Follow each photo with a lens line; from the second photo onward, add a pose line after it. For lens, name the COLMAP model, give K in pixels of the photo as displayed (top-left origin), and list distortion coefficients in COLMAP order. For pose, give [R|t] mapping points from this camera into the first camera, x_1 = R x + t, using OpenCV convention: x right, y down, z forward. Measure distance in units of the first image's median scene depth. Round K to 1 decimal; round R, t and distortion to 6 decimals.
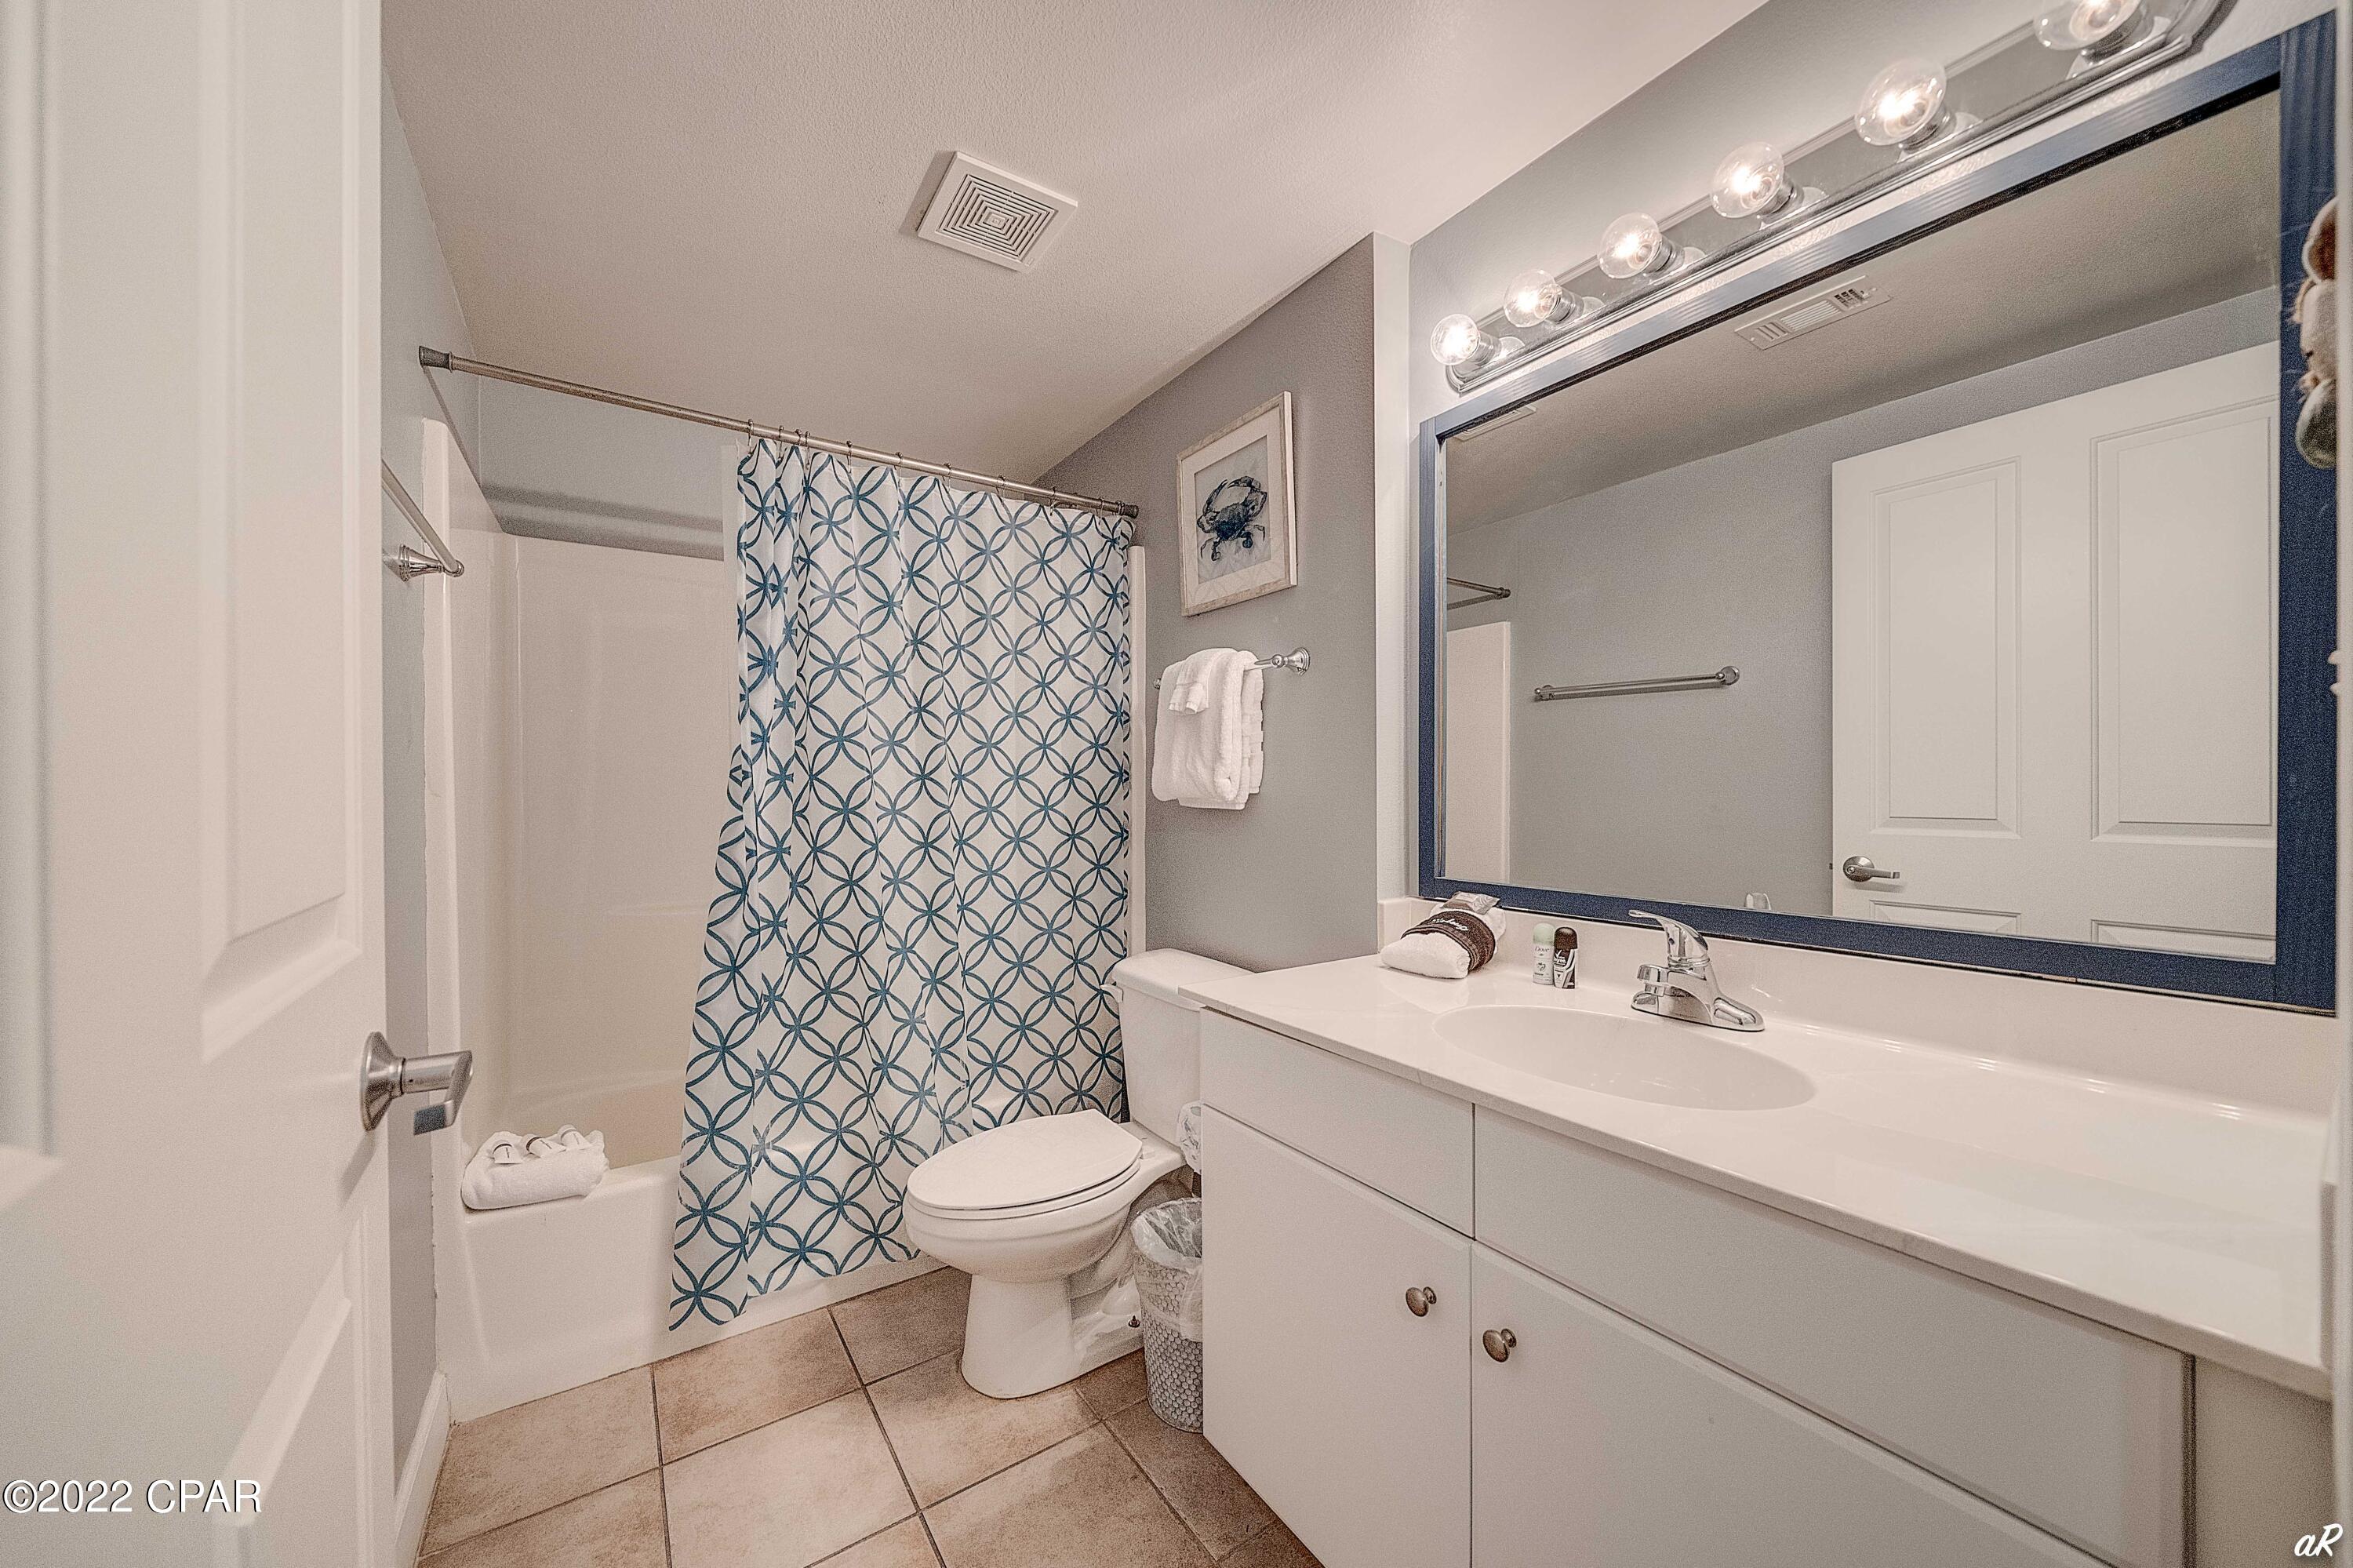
lens RADIAL K [[829.5, 0, 1170.2], [0, 829.5, 795.7], [0, 0, 1]] dist [-0.002537, -0.000243]
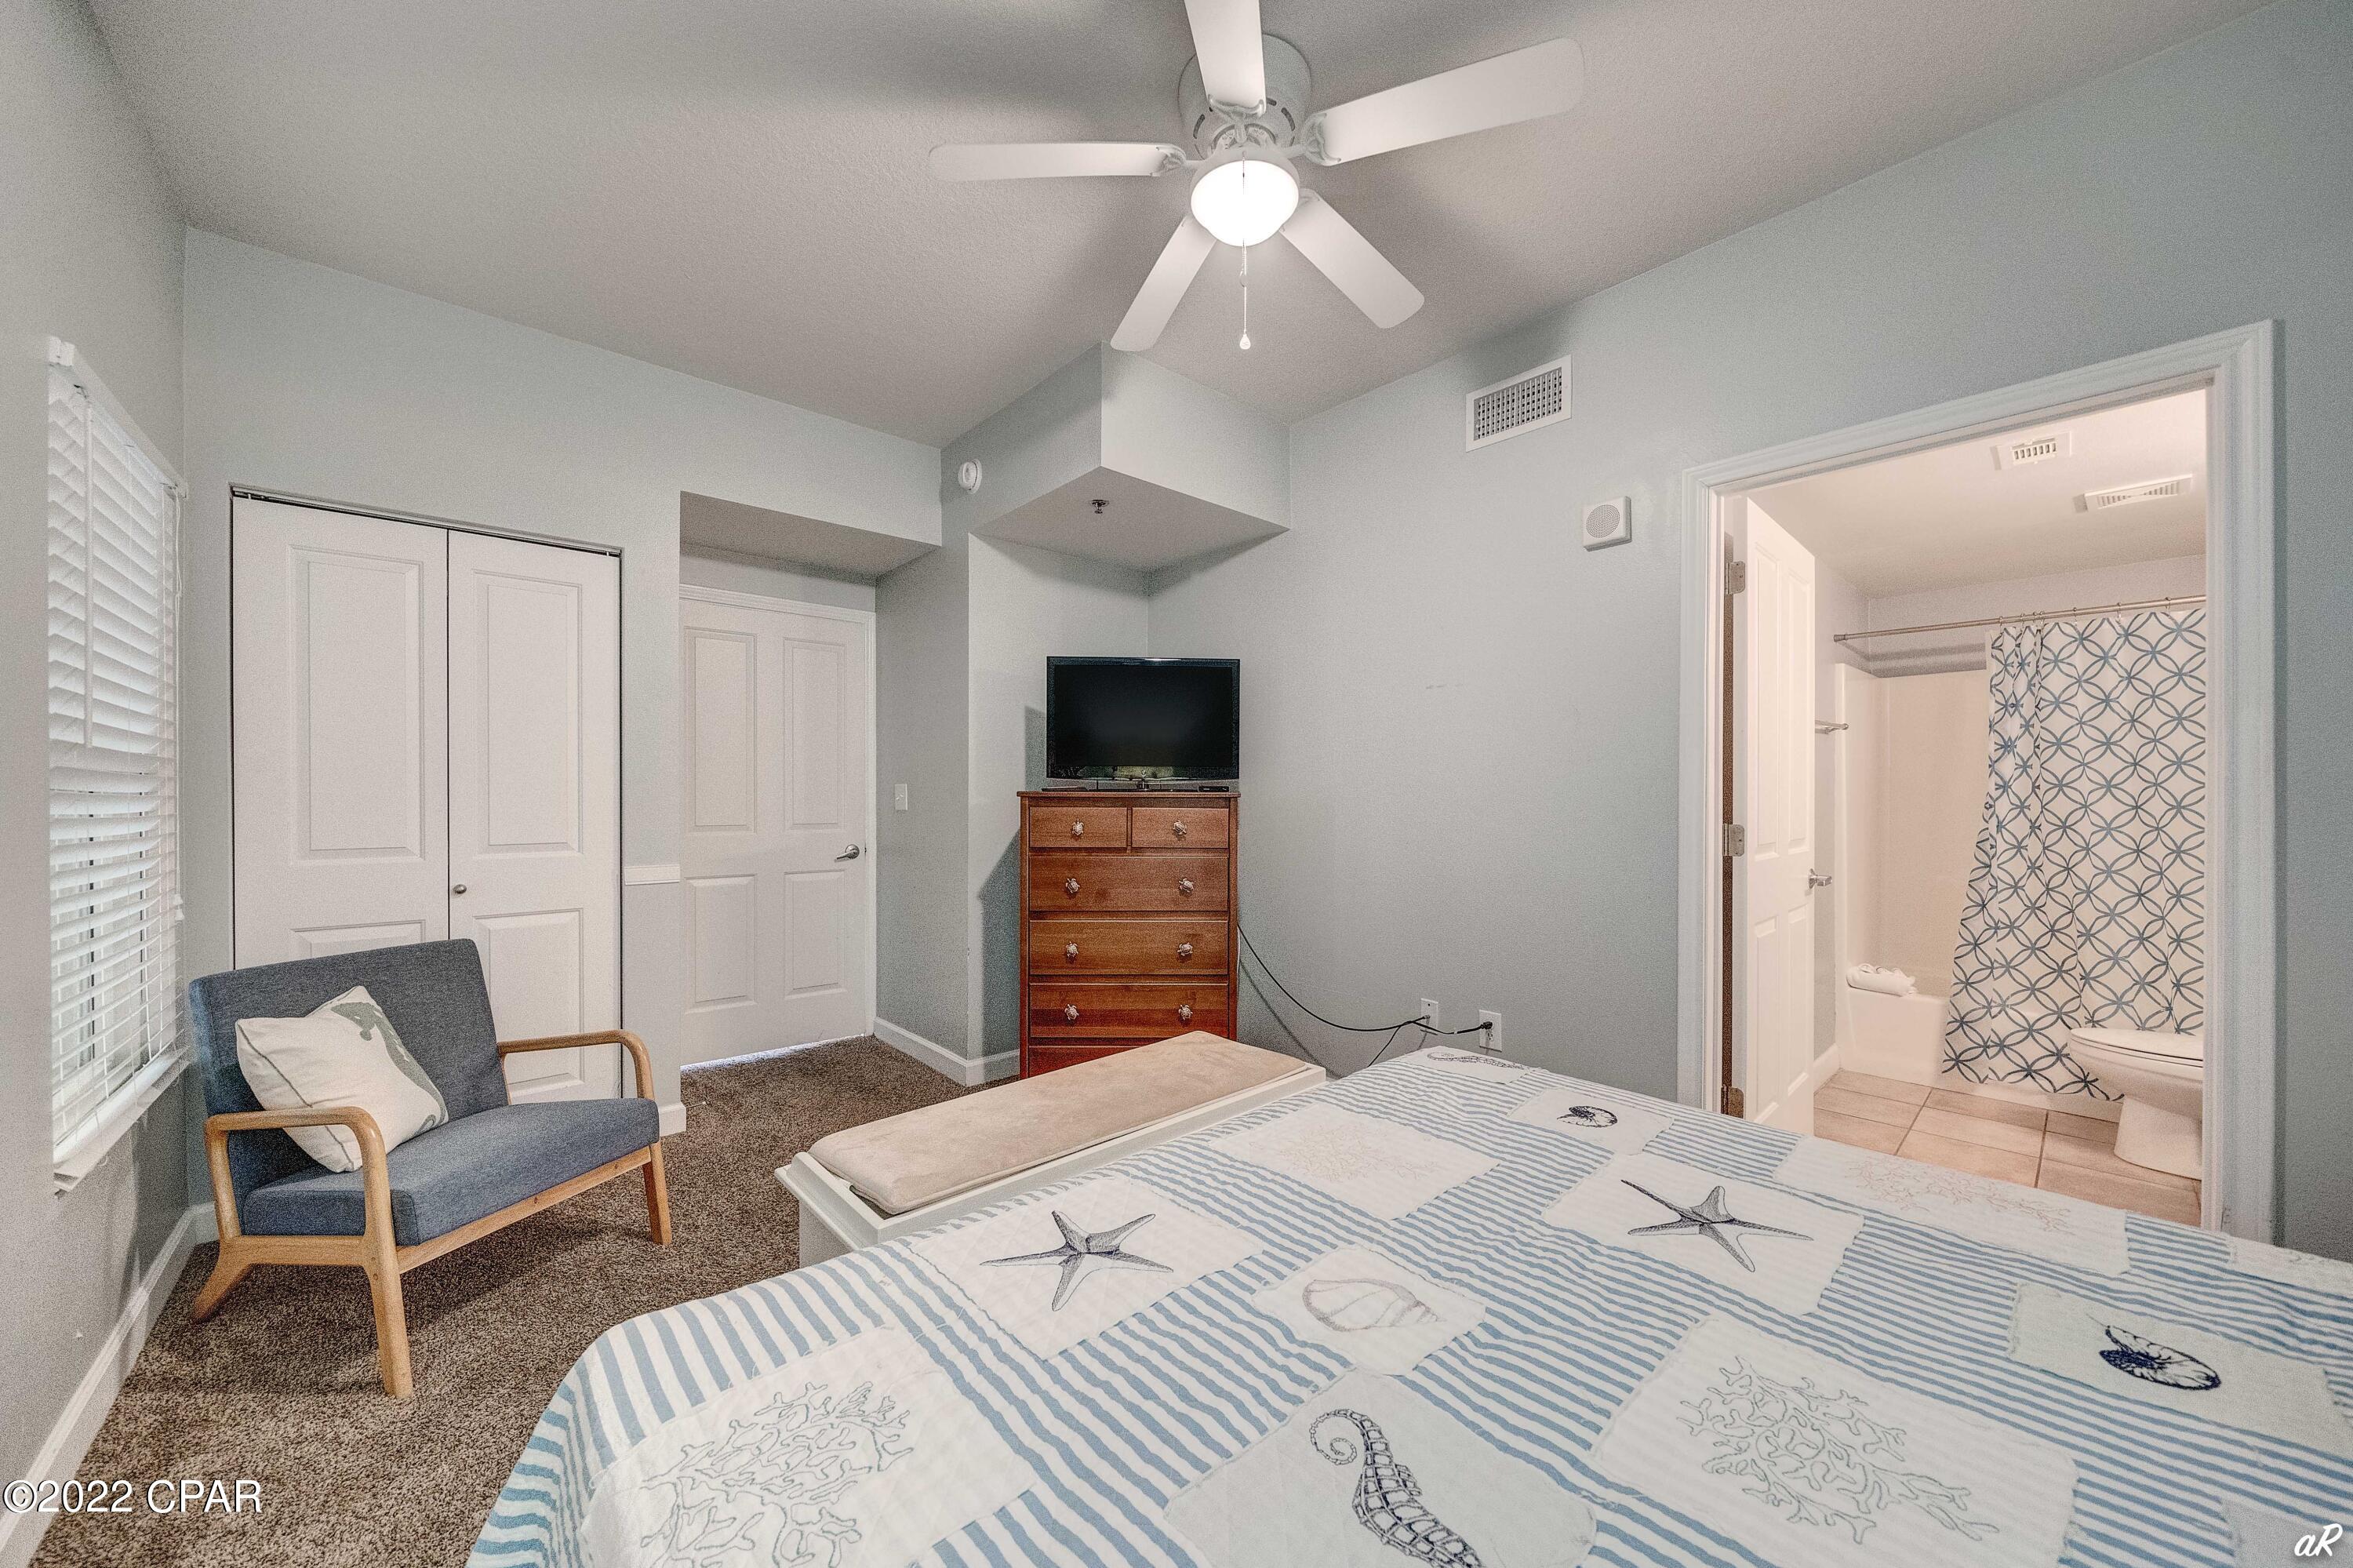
lens RADIAL K [[829.5, 0, 1170.2], [0, 829.5, 795.7], [0, 0, 1]] dist [-0.002537, -0.000243]
pose [[0.134444, 0.007289, -0.990894, 1.111028], [-0.006531, 0.999958, 0.006469, -0.047766], [0.990900, 0.005602, 0.134486, -1.125414]]
